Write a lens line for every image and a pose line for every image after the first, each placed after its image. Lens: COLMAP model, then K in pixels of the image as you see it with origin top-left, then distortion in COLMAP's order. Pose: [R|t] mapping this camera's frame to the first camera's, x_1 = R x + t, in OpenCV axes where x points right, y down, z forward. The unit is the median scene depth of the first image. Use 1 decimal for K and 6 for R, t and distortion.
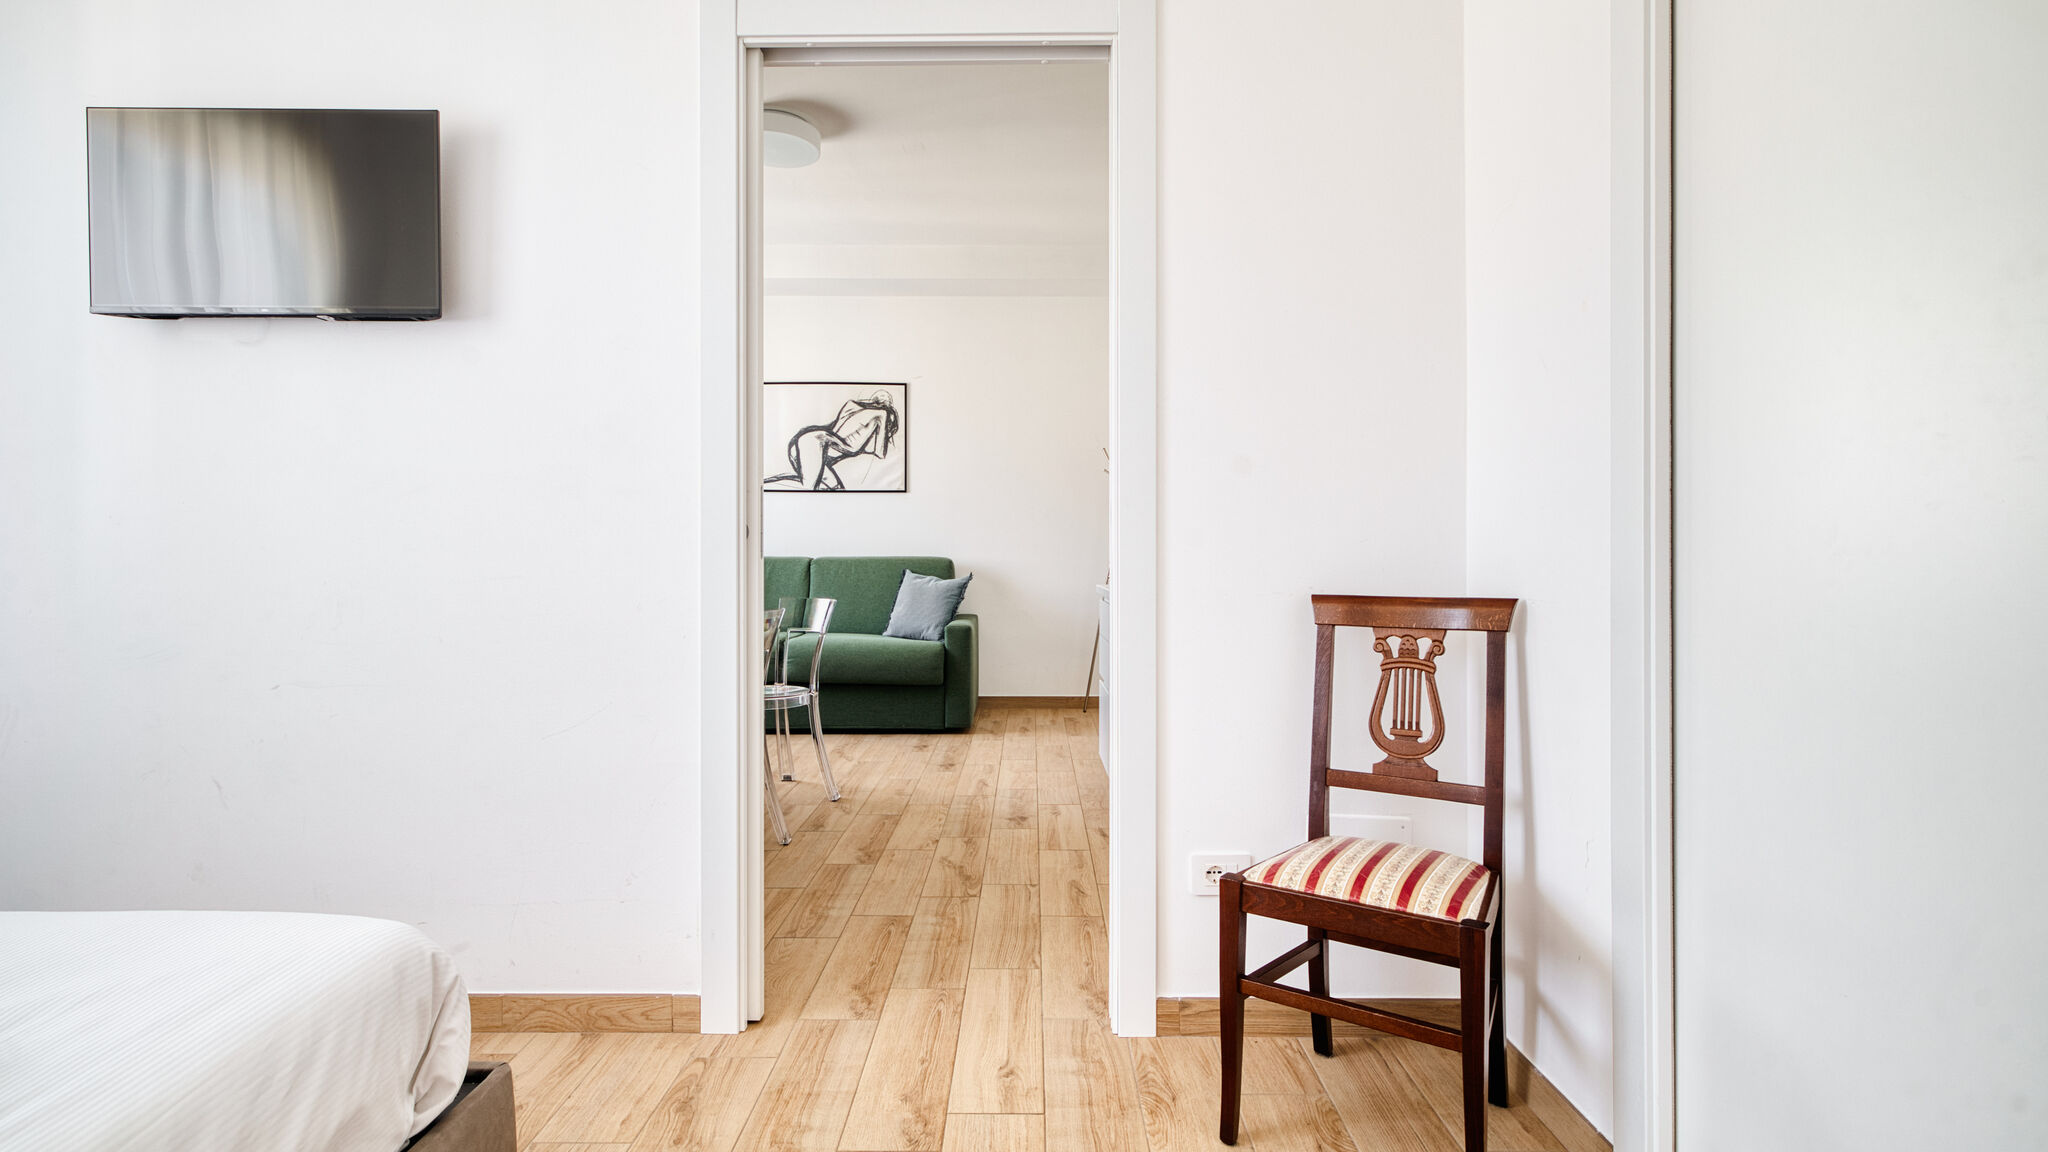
lens RADIAL K [[994.9, 0, 1028.2], [0, 994.9, 544.6], [0, 0, 1]] dist [-0.000784, 0.000384]
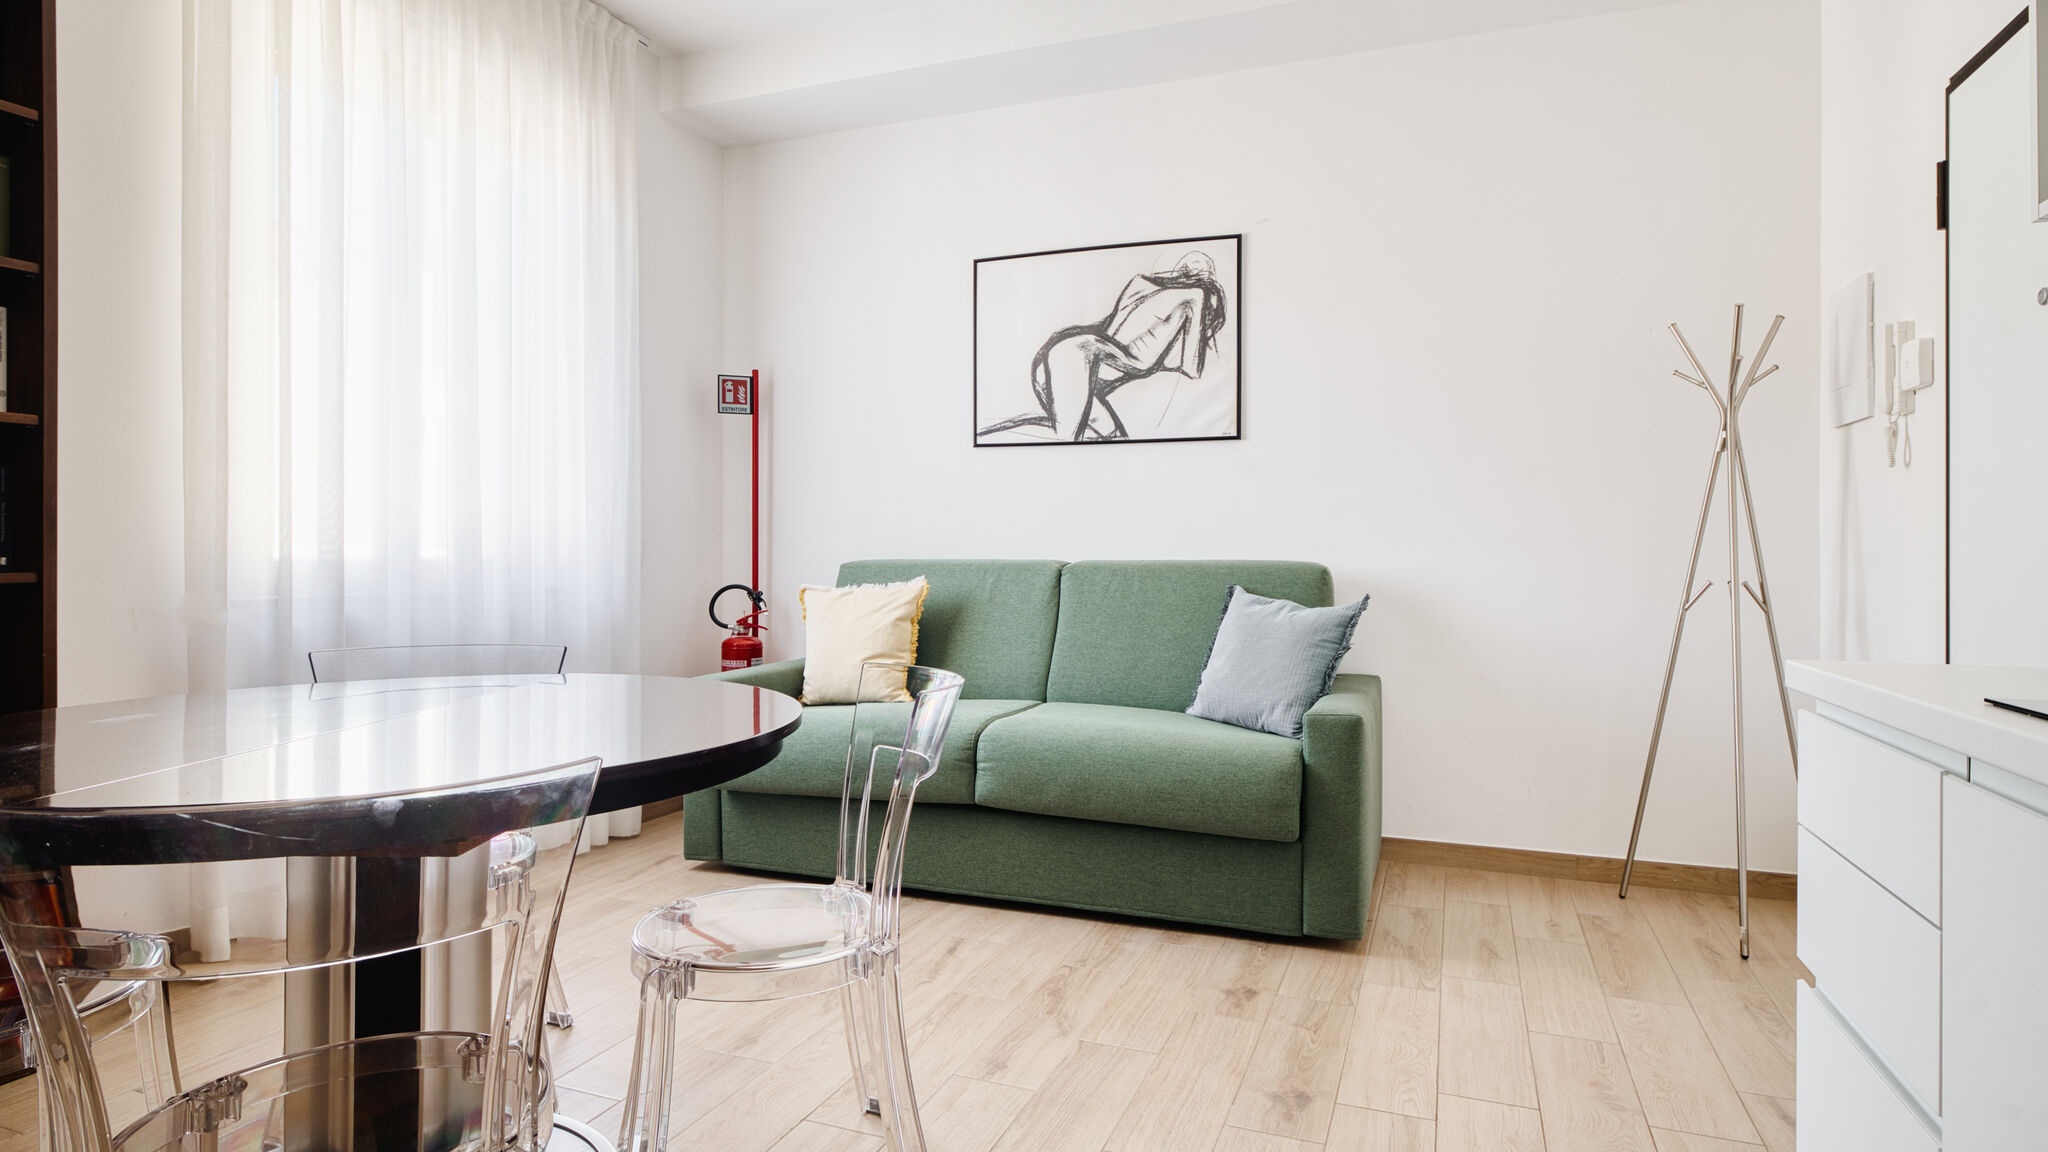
lens RADIAL K [[1107.4, 0, 1026.6], [0, 1107.4, 552.8], [0, 0, 1]] dist [0.002261, 0.000730]
pose [[0.933413, 0.002845, -0.358792, -0.018253], [-0.000396, 0.999976, 0.006900, 0.003998], [0.358803, -0.006298, 0.933392, 0.444925]]
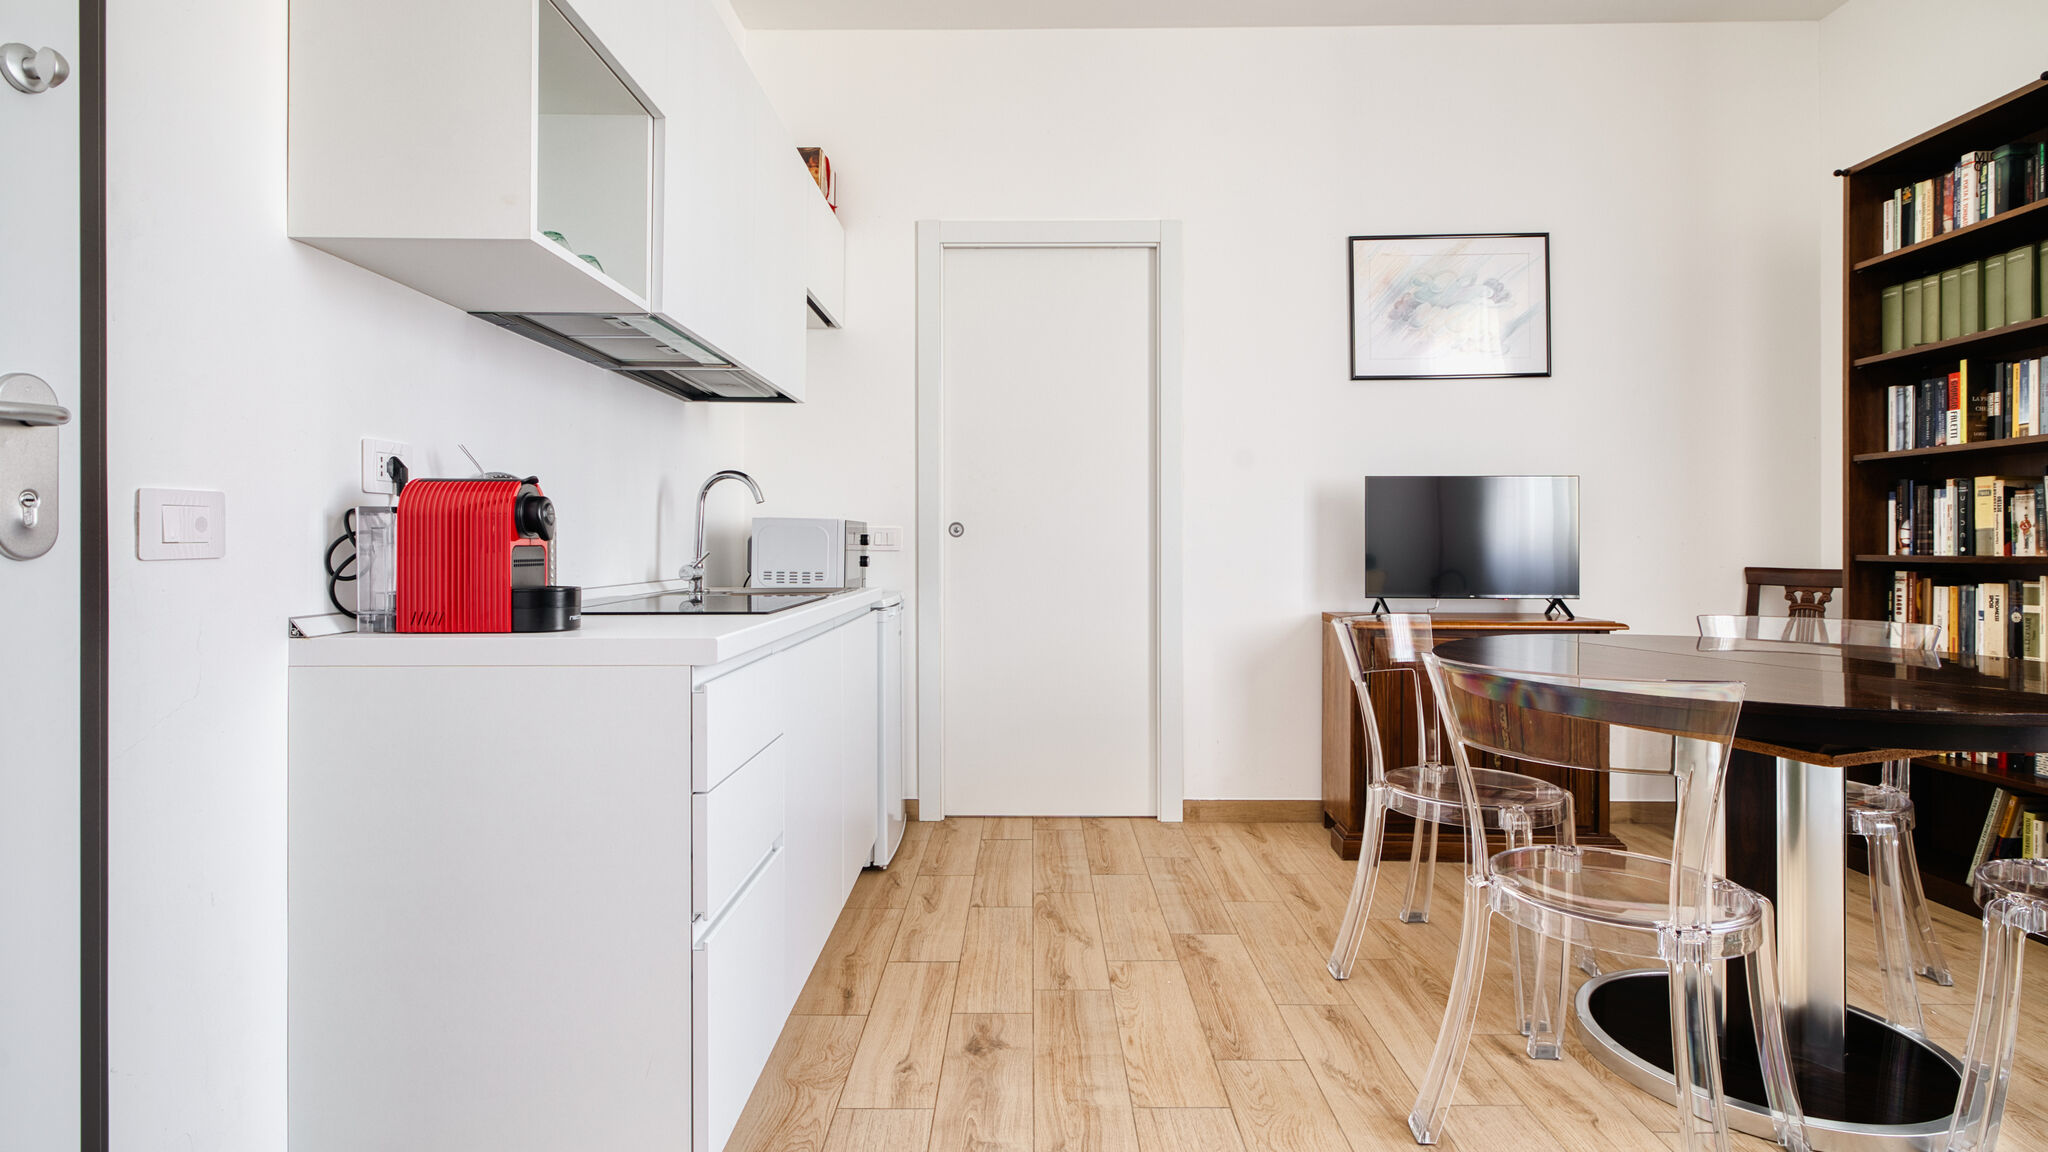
lens RADIAL K [[994.9, 0, 1028.2], [0, 994.9, 544.6], [0, 0, 1]] dist [-0.000784, 0.000384]
pose [[-0.999997, 0.002218, -0.000452, -0.021636], [0.002222, 0.999954, -0.009335, 0.010563], [0.000431, -0.009336, -0.999956, 0.972178]]
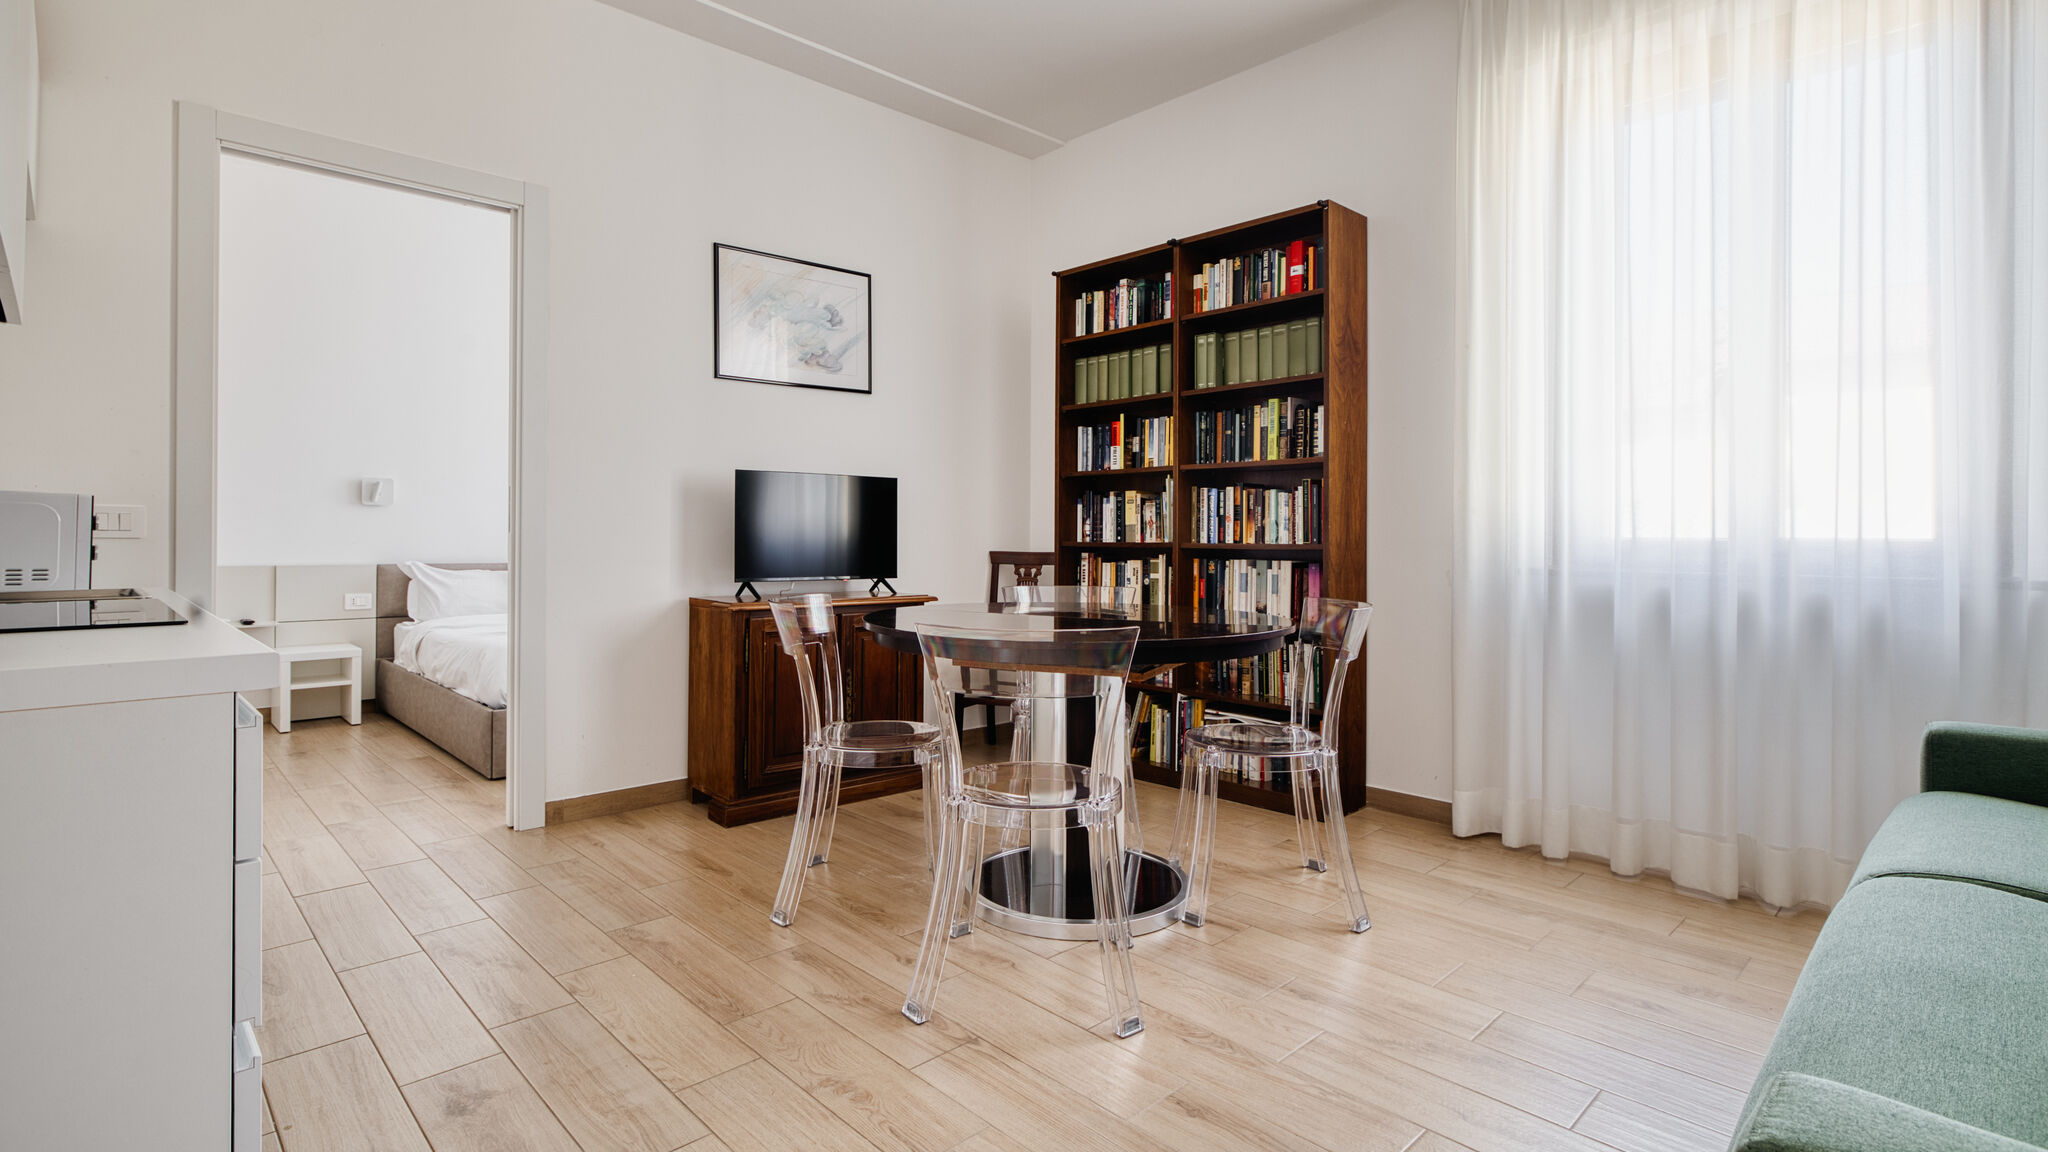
lens RADIAL K [[974.9, 0, 1019.6], [0, 974.9, 531.3], [0, 0, 1]] dist [-0.000188, 0.000370]
pose [[-0.719488, -0.003524, -0.694496, 0.076289], [0.002657, 0.999966, -0.007826, 0.009949], [0.694499, -0.007477, -0.719454, 0.957535]]
